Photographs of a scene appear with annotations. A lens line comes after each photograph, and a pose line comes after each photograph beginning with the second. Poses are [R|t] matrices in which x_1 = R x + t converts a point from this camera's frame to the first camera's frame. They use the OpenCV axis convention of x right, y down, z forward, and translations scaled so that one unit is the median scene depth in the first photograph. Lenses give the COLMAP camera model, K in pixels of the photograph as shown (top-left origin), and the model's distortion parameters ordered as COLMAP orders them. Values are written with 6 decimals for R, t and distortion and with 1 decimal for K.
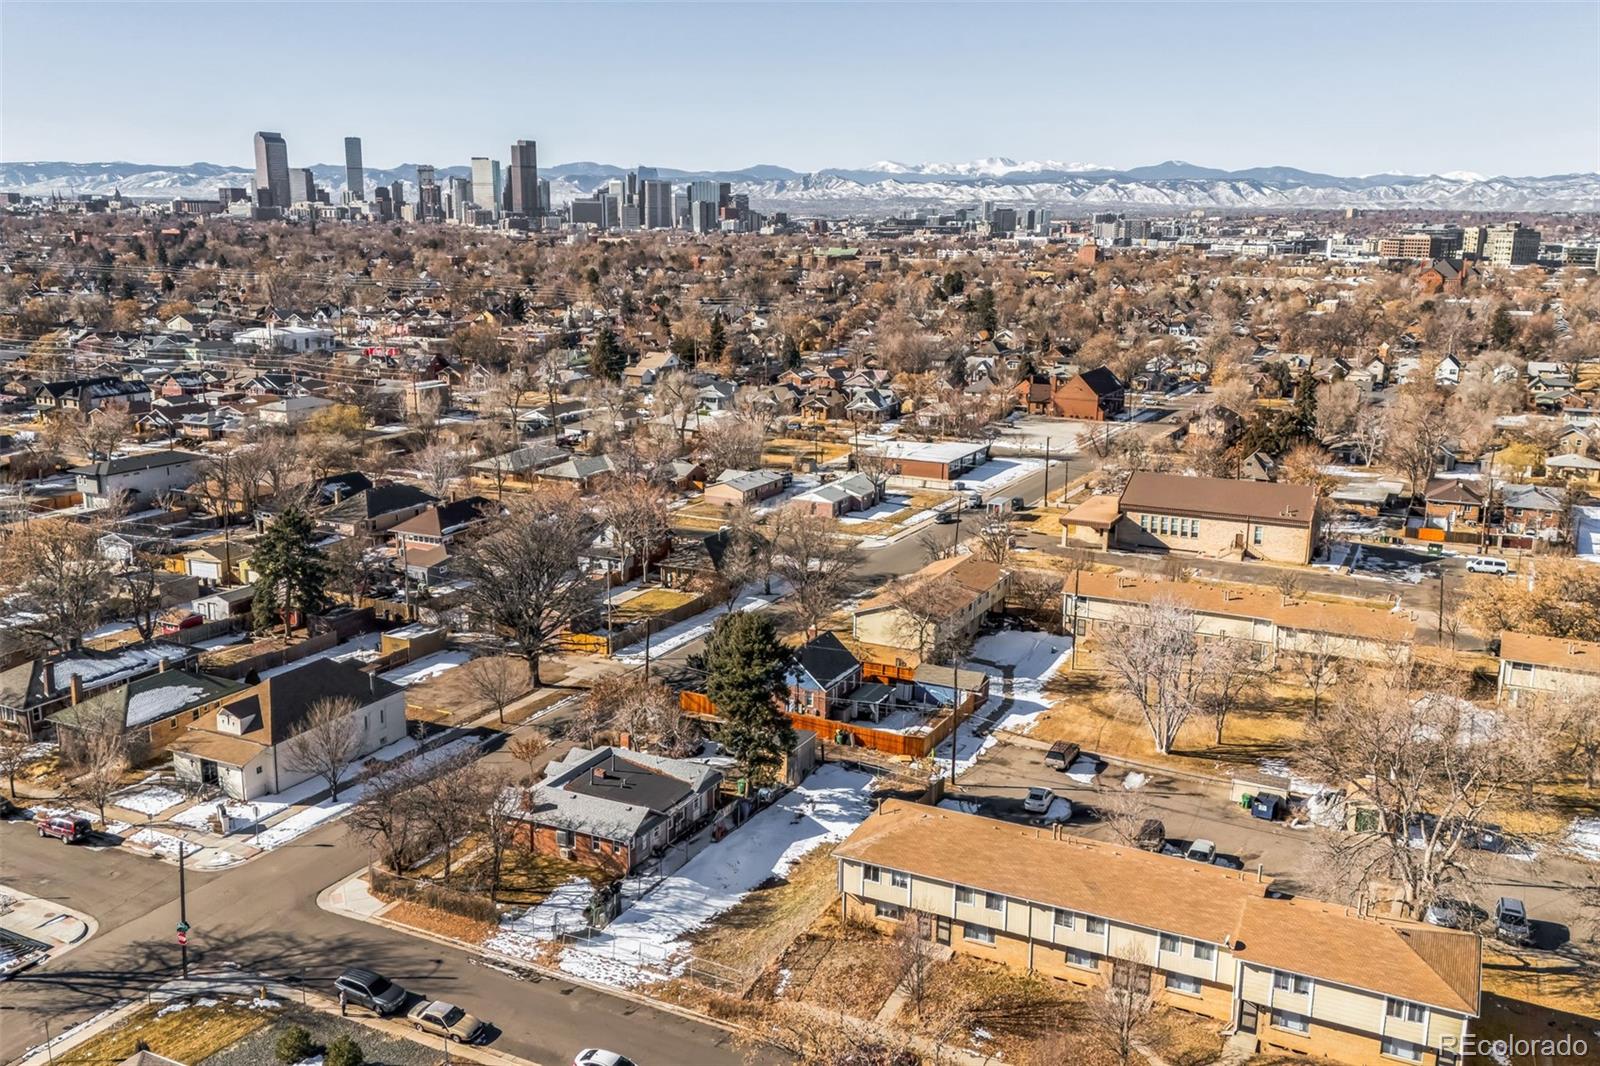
lens RADIAL K [[1387.7, 0, 802.6], [0, 1387.7, 528.6], [0, 0, 1]] dist [0.108894, -0.156576]
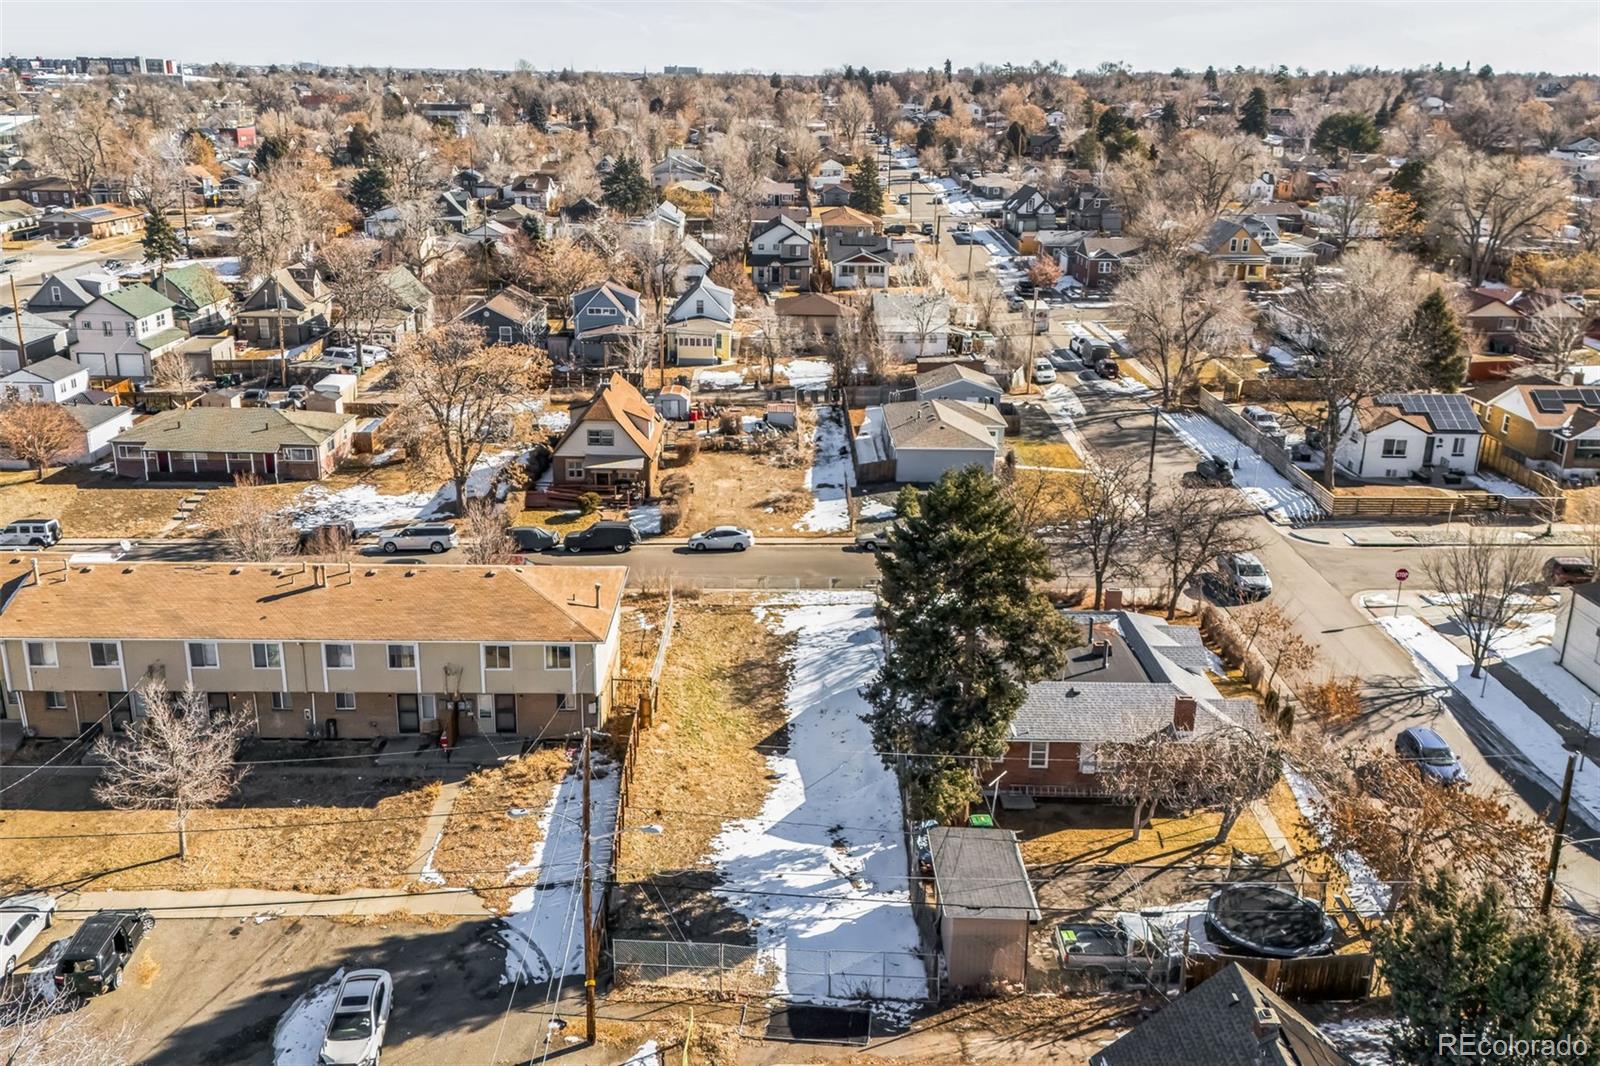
lens RADIAL K [[1387.7, 0, 806.9], [0, 1387.7, 523.8], [0, 0, 1]] dist [0.108894, -0.156576]
pose [[-0.890137, 0.112854, -0.441498, 0.119109], [-0.125165, 0.871036, 0.475005, -0.073984], [0.438167, 0.478080, -0.761216, 0.713220]]
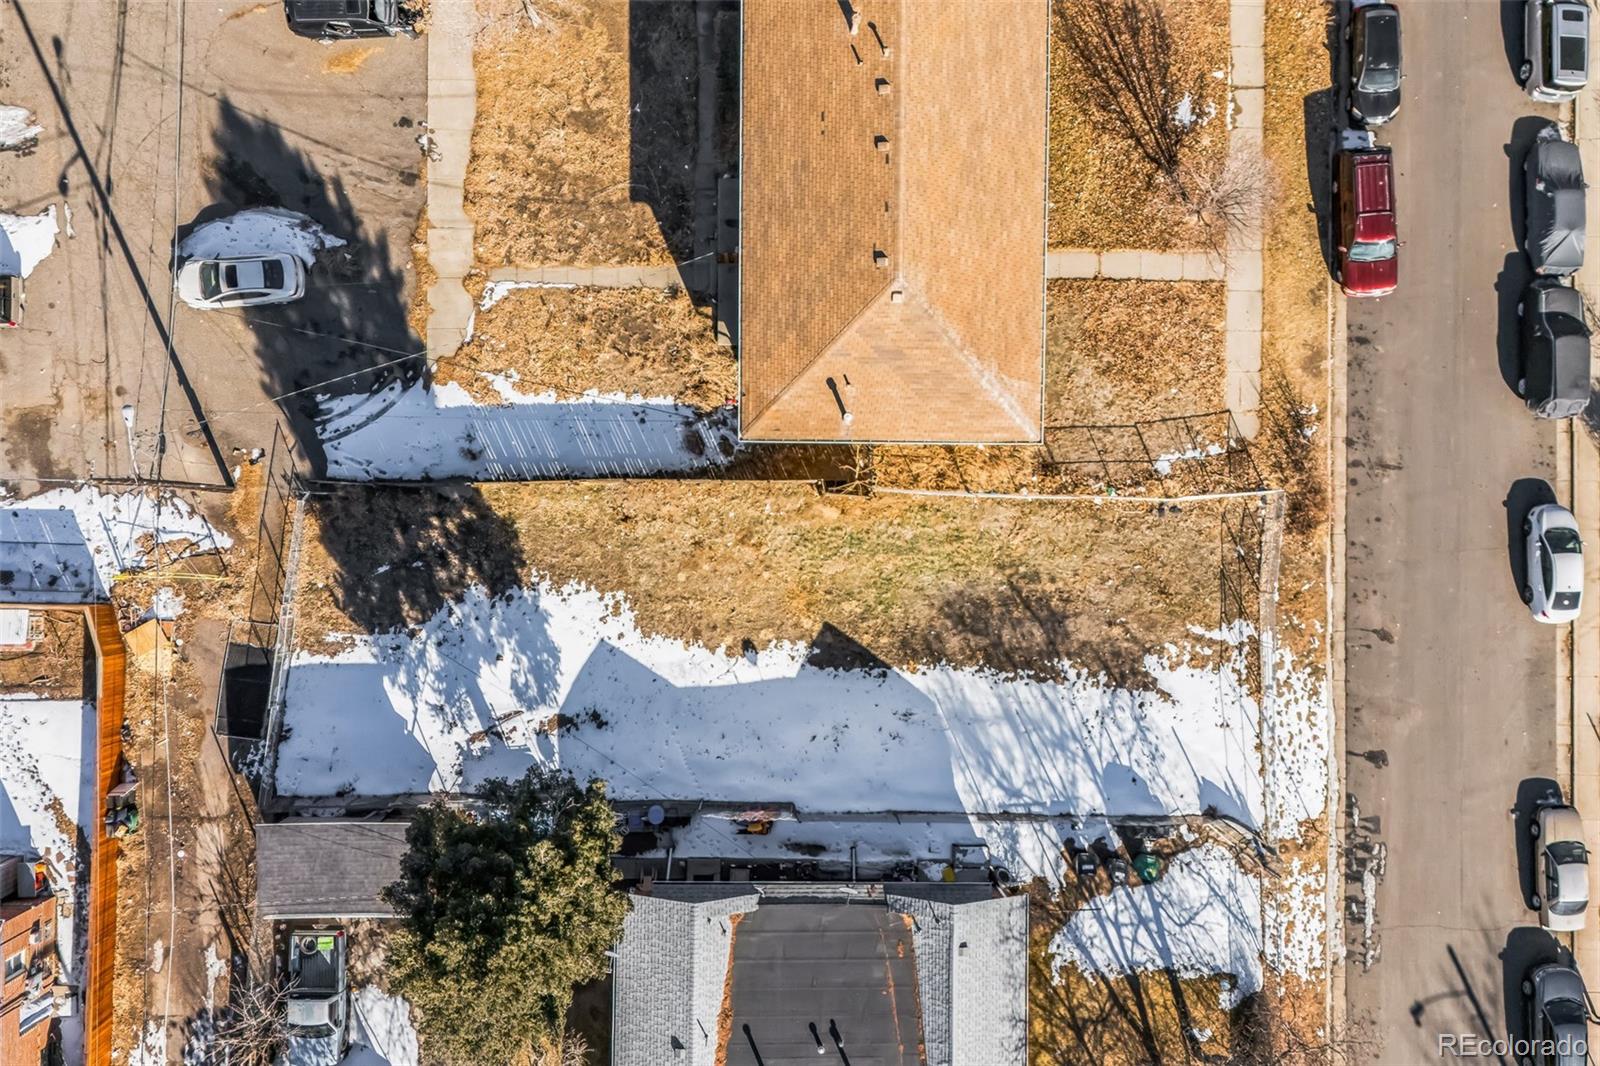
lens RADIAL K [[1387.7, 0, 800.7], [0, 1387.7, 524.4], [0, 0, 1]] dist [0.108894, -0.156576]
pose [[-0.428125, -0.903328, -0.026605, 0.019839], [0.158330, -0.103958, 0.981898, -0.123660], [-0.889742, 0.416163, 0.187531, 0.437927]]
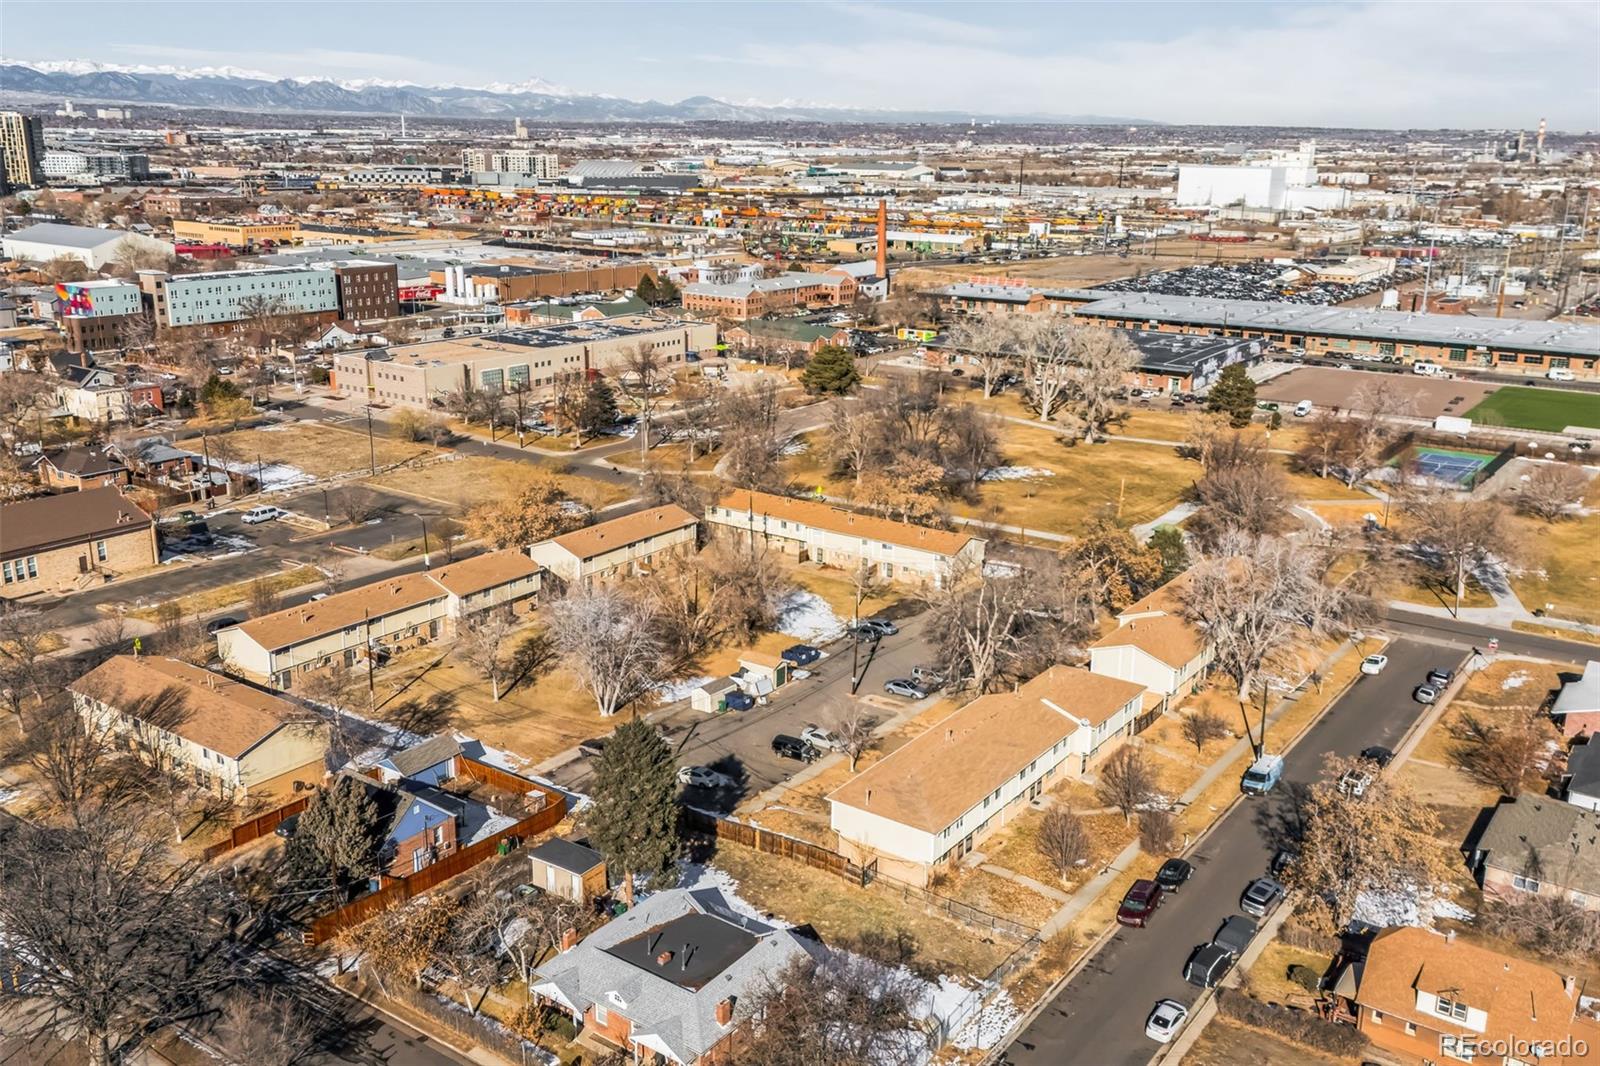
lens RADIAL K [[1387.7, 0, 800.8], [0, 1387.7, 531.7], [0, 0, 1]] dist [0.108894, -0.156576]
pose [[0.167778, -0.279177, 0.945469, -0.444627], [0.203687, 0.948186, 0.243834, -0.134032], [-0.964553, 0.151670, 0.215950, 0.361300]]
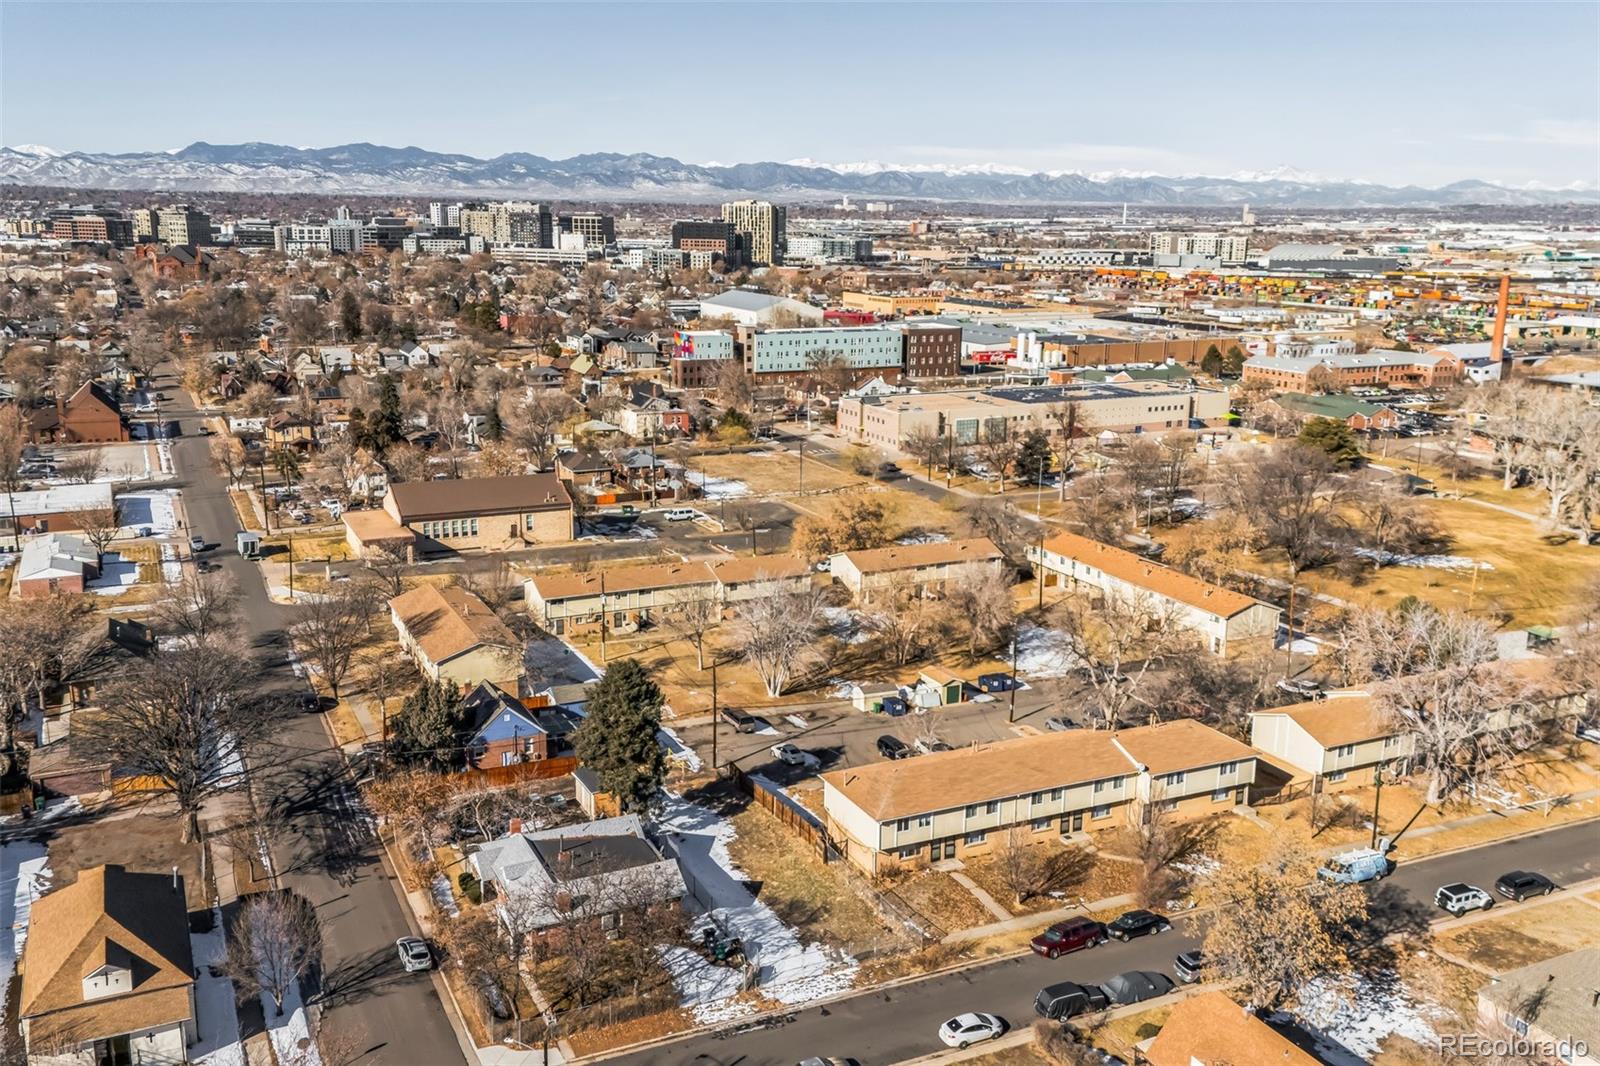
lens RADIAL K [[1387.7, 0, 798.3], [0, 1387.7, 529.3], [0, 0, 1]] dist [0.108894, -0.156576]
pose [[0.618709, -0.177951, 0.765201, -0.387196], [0.165440, 0.981679, 0.094527, -0.058521], [-0.768003, 0.068110, 0.636814, 0.123898]]
